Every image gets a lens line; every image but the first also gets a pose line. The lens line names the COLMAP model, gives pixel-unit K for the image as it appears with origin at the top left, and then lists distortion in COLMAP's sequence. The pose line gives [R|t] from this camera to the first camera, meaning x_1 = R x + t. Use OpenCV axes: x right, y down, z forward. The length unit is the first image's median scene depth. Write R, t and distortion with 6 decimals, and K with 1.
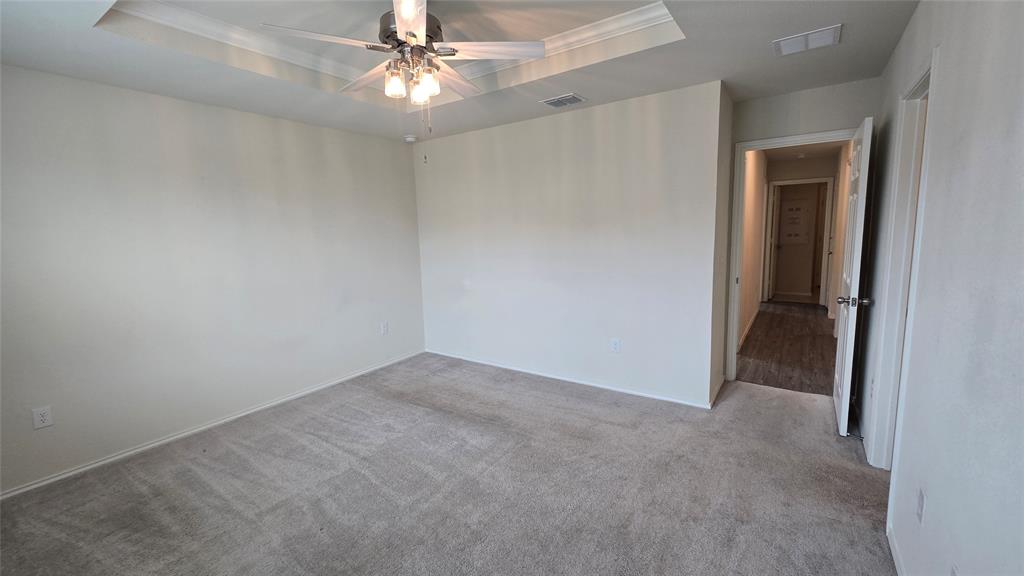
lens RADIAL K [[418.9, 0, 507.2], [0, 418.9, 288.0], [0, 0, 1]] dist [-0.003709, -0.000453]
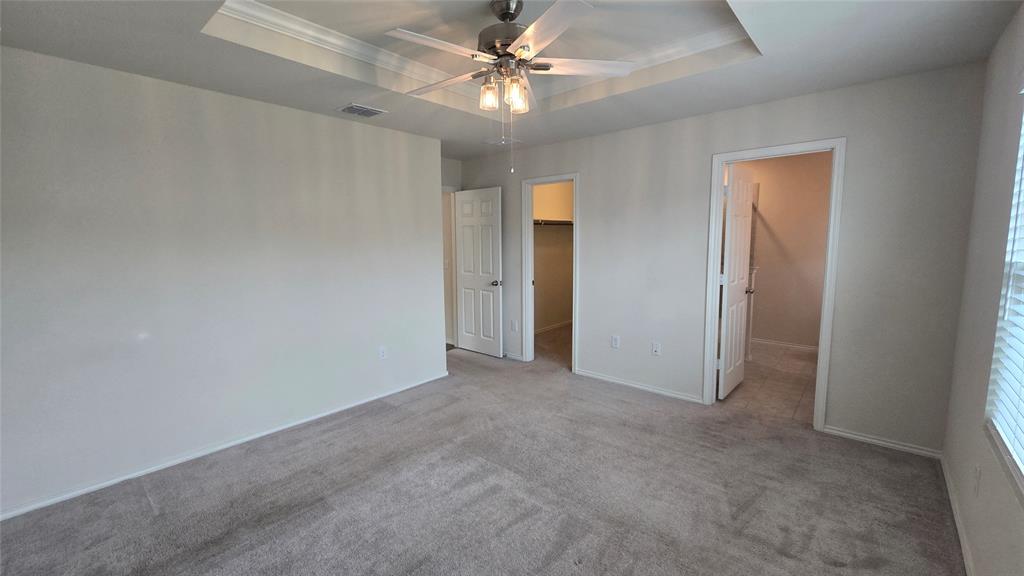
lens RADIAL K [[418.9, 0, 508.3], [0, 418.9, 286.1], [0, 0, 1]] dist [-0.003709, -0.000453]
pose [[0.102931, -0.076533, 0.991740, -0.849407], [0.148924, 0.986983, 0.060709, -0.053300], [-0.983477, 0.141445, 0.112989, 0.625533]]
